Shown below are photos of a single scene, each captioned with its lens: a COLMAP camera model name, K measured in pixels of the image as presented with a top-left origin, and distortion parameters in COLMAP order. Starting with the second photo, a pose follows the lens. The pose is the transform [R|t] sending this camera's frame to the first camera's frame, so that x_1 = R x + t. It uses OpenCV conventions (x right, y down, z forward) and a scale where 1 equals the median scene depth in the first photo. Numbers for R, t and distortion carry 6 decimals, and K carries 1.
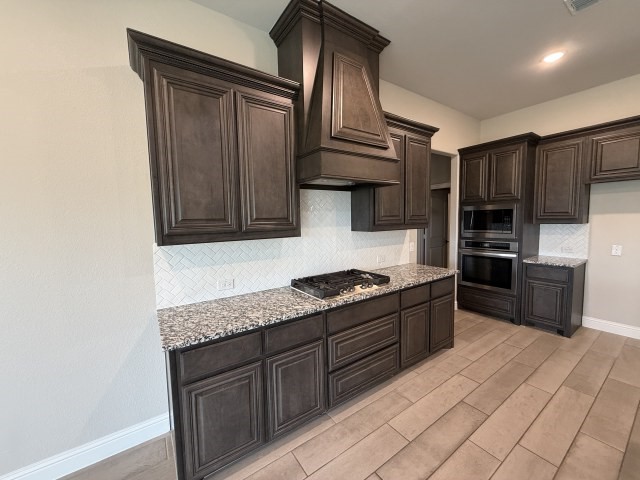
lens RADIAL K [[255.7, 0, 314.7], [0, 255.7, 240.9], [0, 0, 1]] dist [-0.000481, 0.000087]
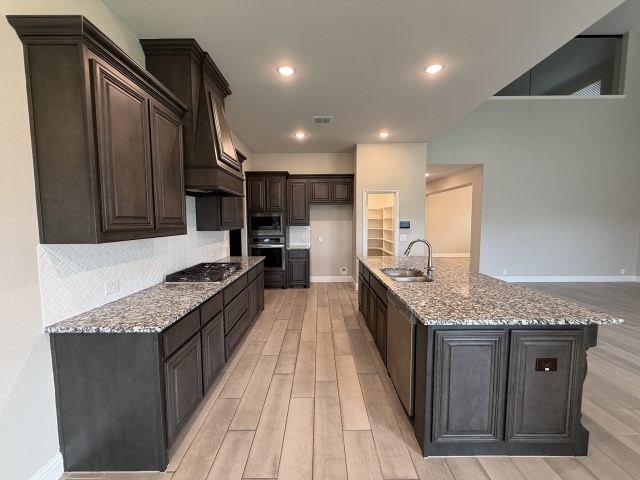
lens RADIAL K [[255.7, 0, 324.6], [0, 255.7, 239.2], [0, 0, 1]] dist [-0.000481, 0.000087]
pose [[0.546830, -0.040218, 0.836277, -0.607519], [0.061020, 0.998104, 0.008100, 0.030895], [-0.835017, 0.046601, 0.548247, -0.142381]]
